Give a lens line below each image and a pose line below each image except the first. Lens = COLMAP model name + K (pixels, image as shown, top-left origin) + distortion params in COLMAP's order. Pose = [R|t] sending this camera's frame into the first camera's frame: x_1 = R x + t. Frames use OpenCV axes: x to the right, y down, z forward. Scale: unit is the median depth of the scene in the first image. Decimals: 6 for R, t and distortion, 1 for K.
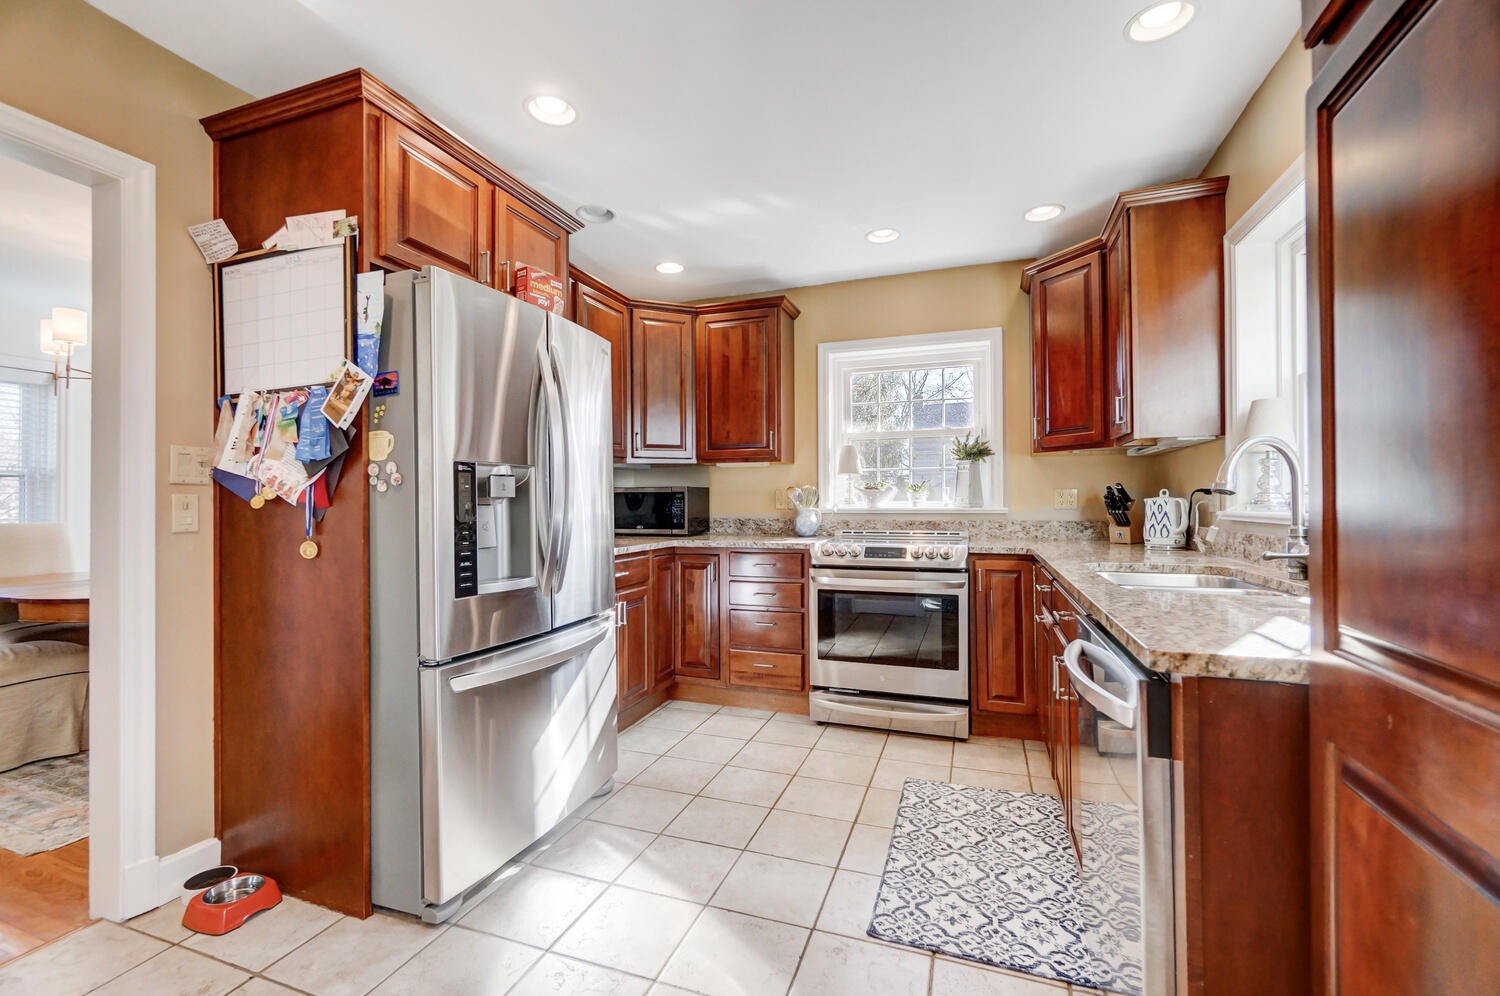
lens RADIAL K [[642.7, 0, 747.2], [0, 642.7, 497.0], [0, 0, 1]] dist [-0.008861, -0.000308]
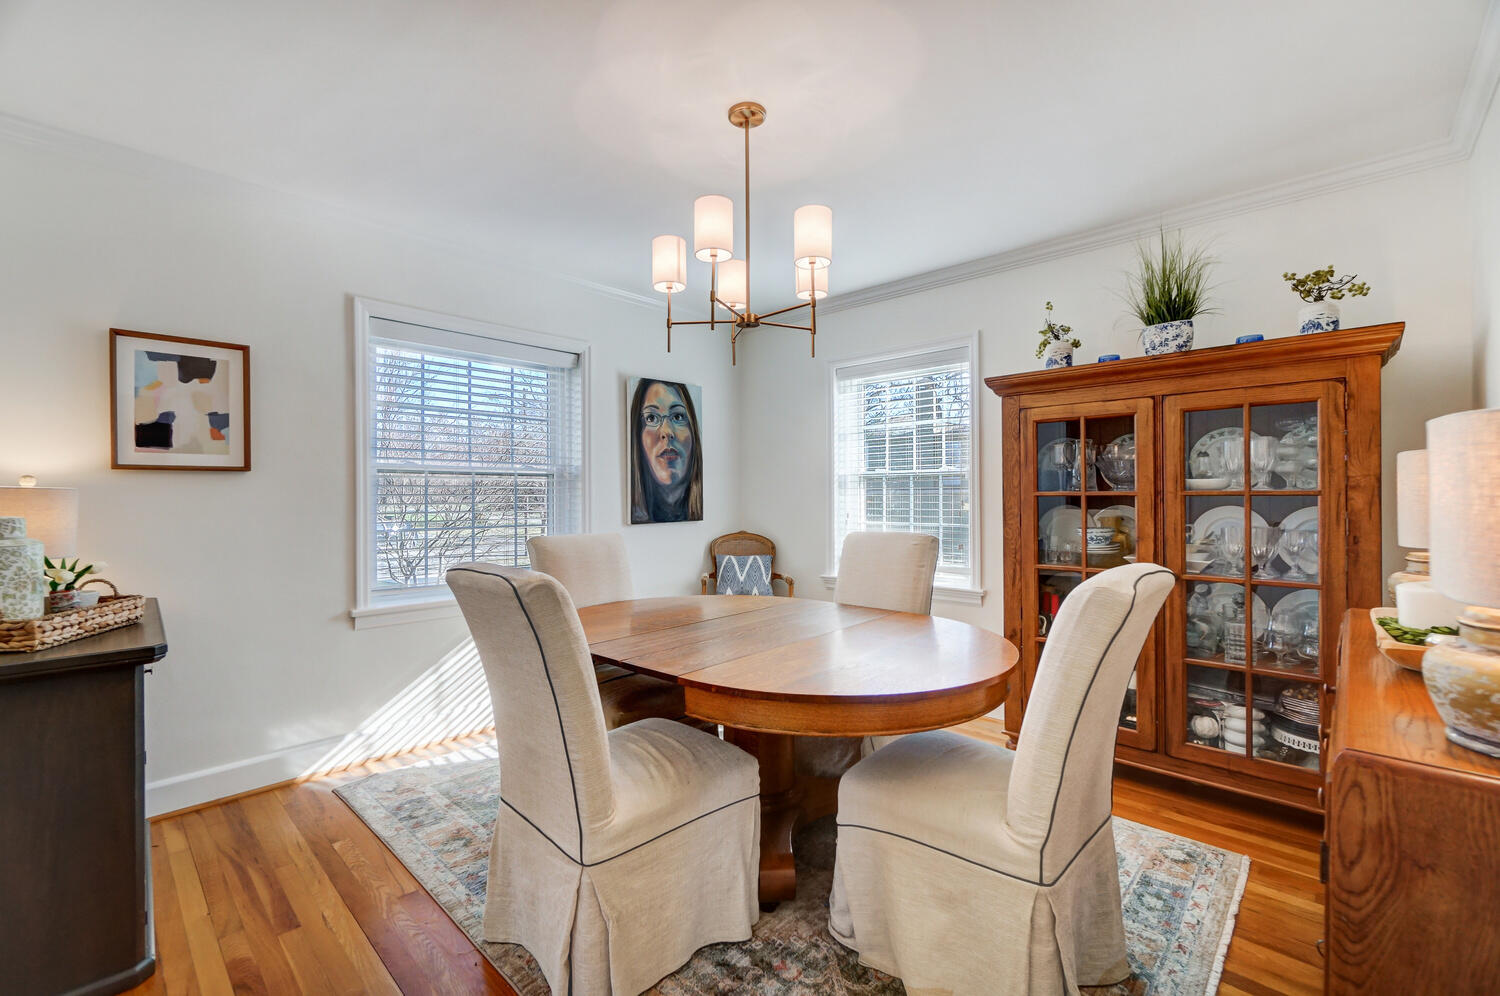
lens RADIAL K [[642.7, 0, 749.8], [0, 642.7, 497.7], [0, 0, 1]] dist [-0.008861, -0.000308]
pose [[0.918322, 0.003318, -0.395820, -1.083254], [0.001648, 0.999924, 0.012203, -0.024204], [0.395831, -0.011859, 0.918247, 0.597718]]
